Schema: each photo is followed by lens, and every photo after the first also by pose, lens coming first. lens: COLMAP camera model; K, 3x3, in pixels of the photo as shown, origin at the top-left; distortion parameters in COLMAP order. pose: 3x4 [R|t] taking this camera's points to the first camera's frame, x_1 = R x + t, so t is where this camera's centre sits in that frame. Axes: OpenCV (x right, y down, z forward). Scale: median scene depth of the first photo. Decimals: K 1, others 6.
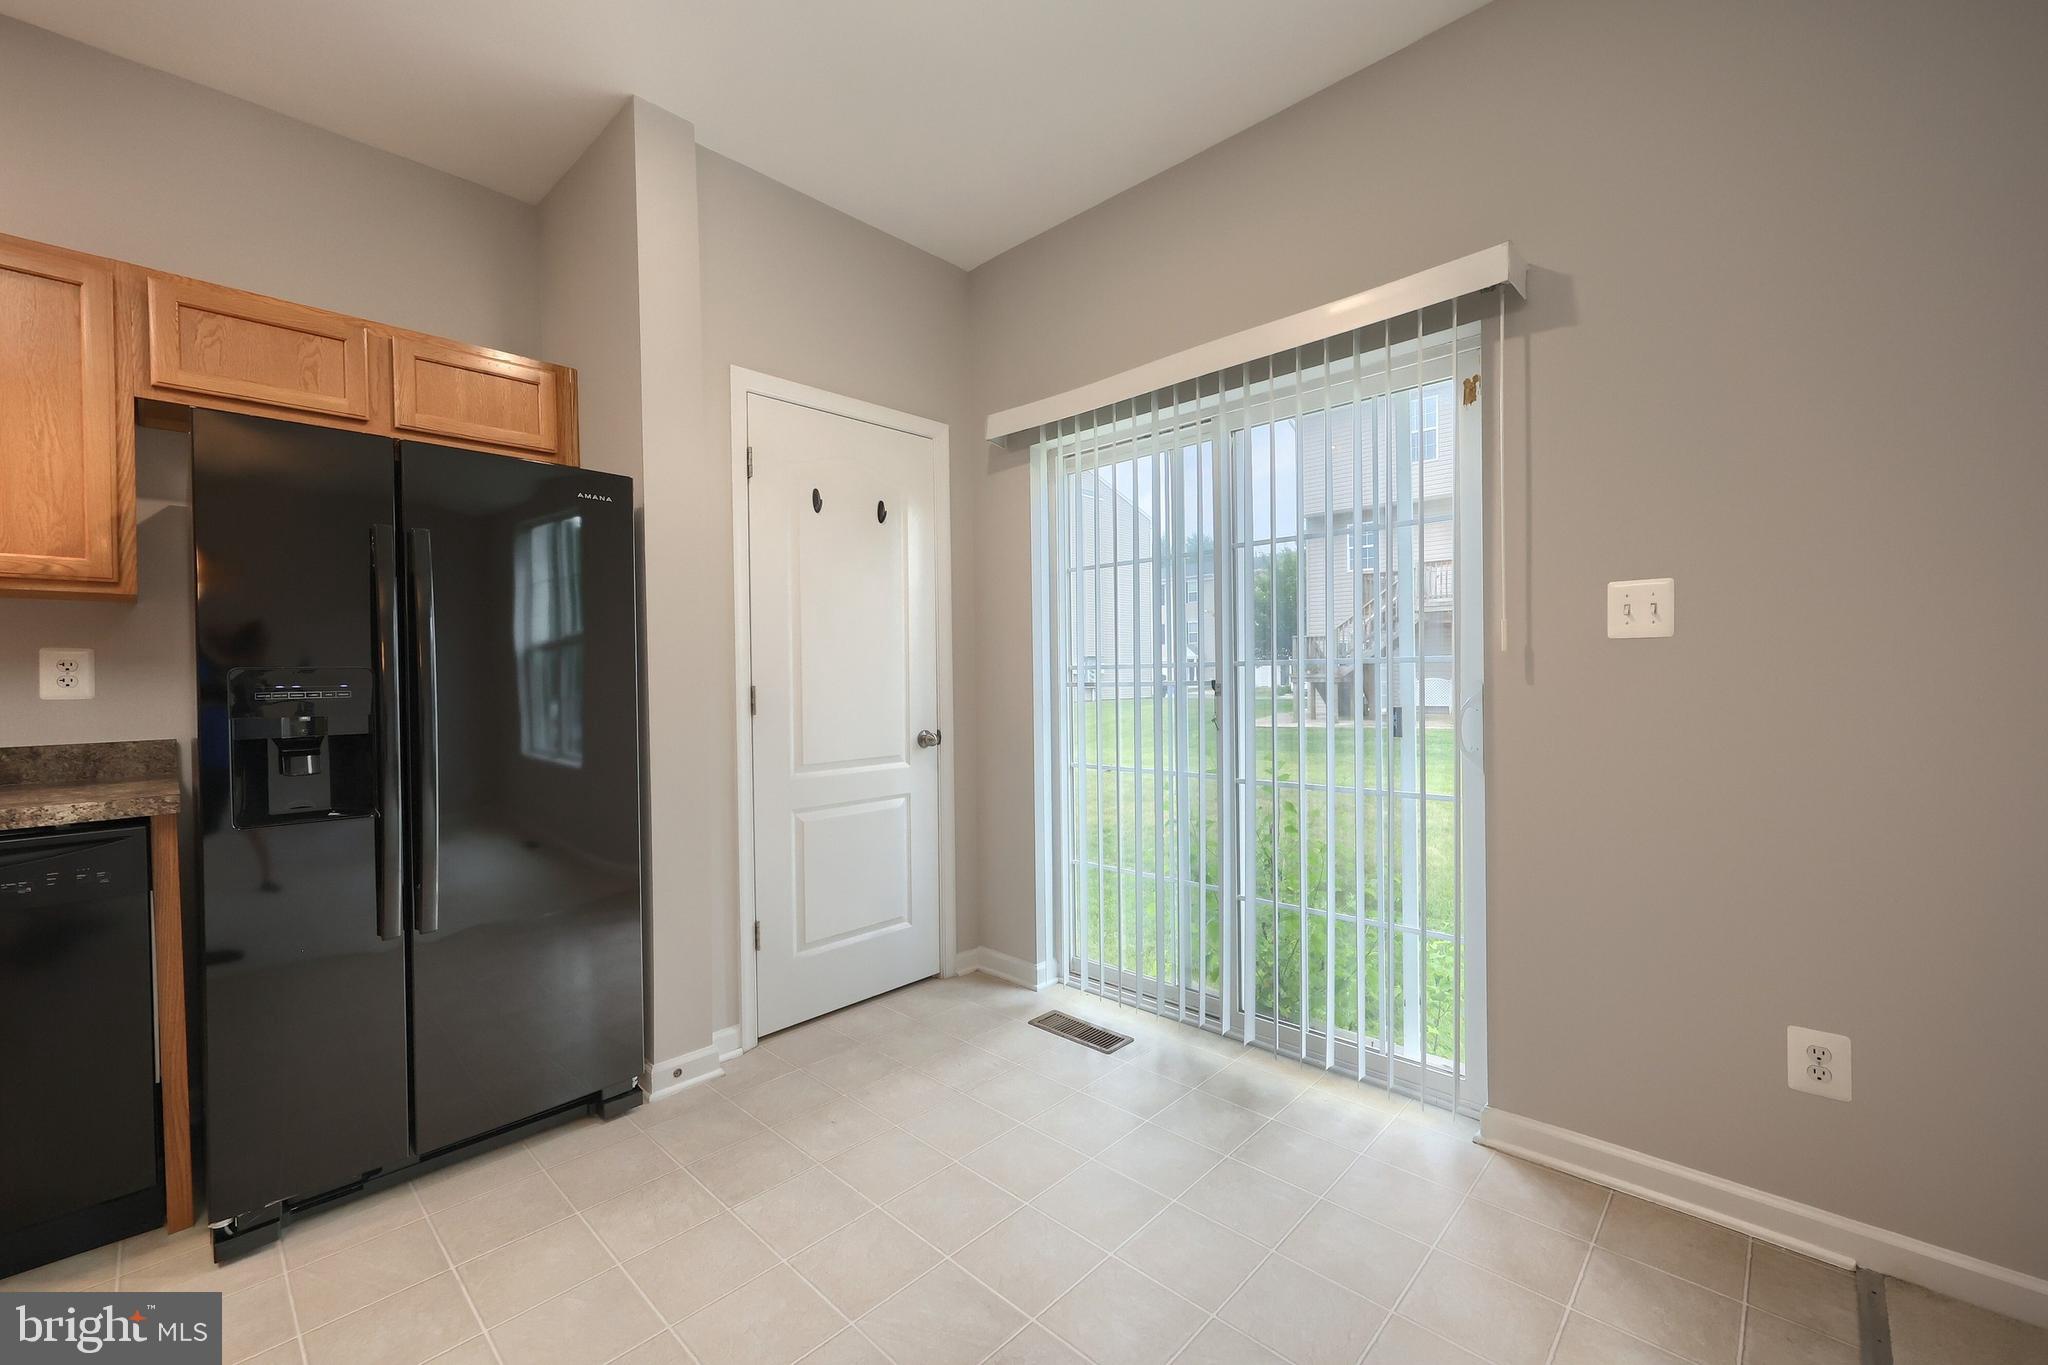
lens RADIAL K [[817.2, 0, 1024.0], [0, 817.2, 682.5], [0, 0, 1]] dist [-0.002548, -0.000029]
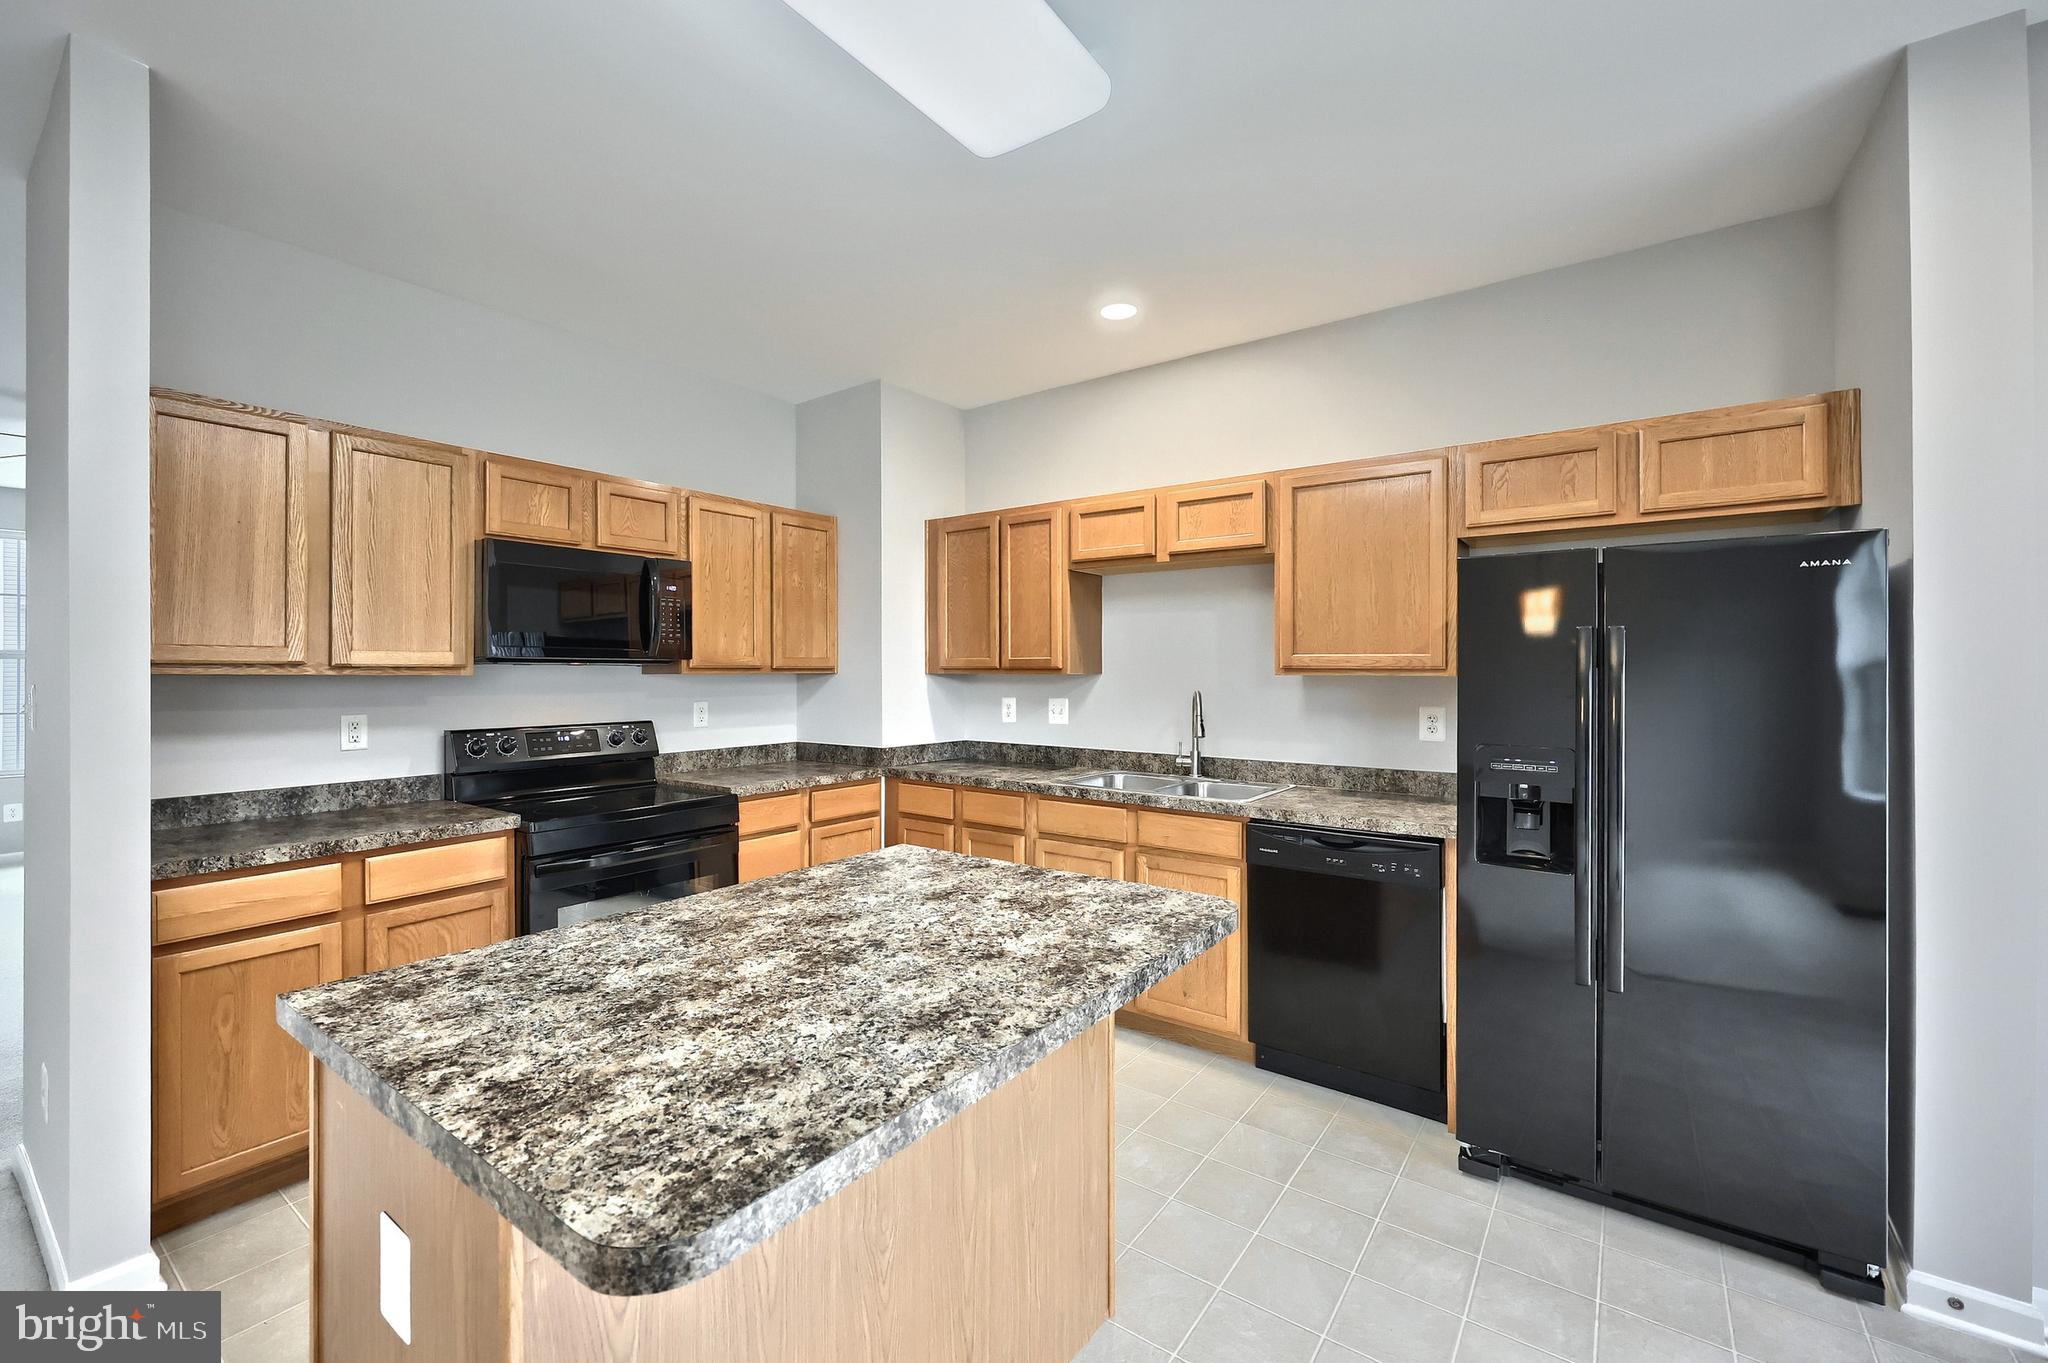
lens RADIAL K [[849.5, 0, 1005.3], [0, 849.5, 670.7], [0, 0, 1]] dist [0.000681, -0.000011]
pose [[0.120308, 0.014205, -0.992635, 0.281207], [-0.012315, 0.999842, 0.012816, -0.121789], [0.992660, 0.010683, 0.120464, 0.035518]]
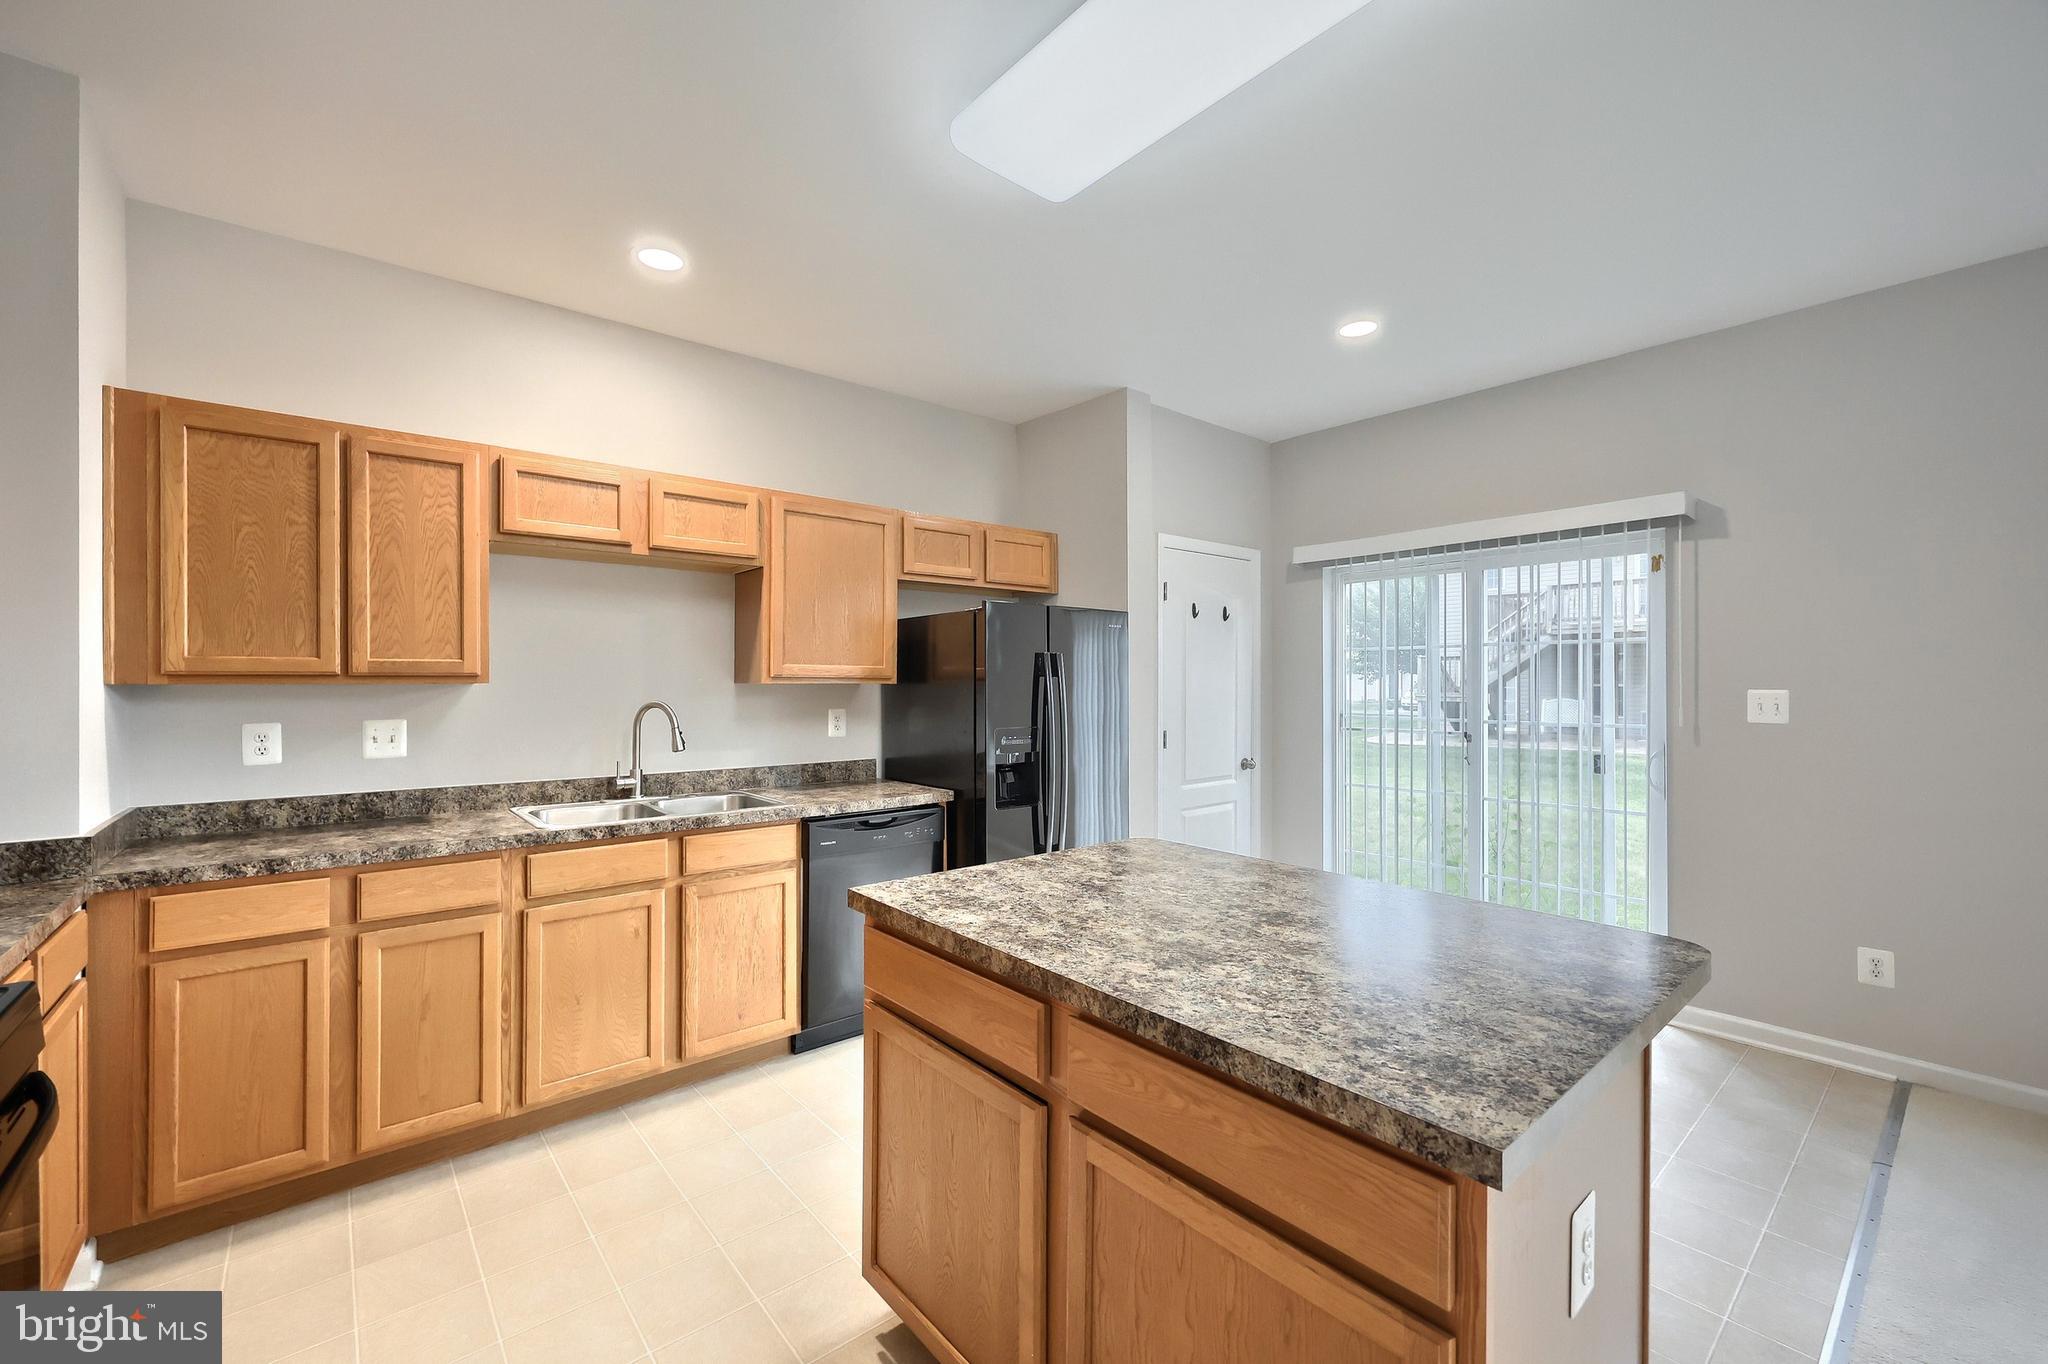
lens RADIAL K [[825.9, 0, 1013.9], [0, 825.9, 680.0], [0, 0, 1]] dist [0.000388, -0.000186]
pose [[0.993524, 0.012666, -0.112911, -0.574111], [-0.014097, 0.999830, -0.011881, -0.093528], [0.112741, 0.013396, 0.993534, -0.830761]]
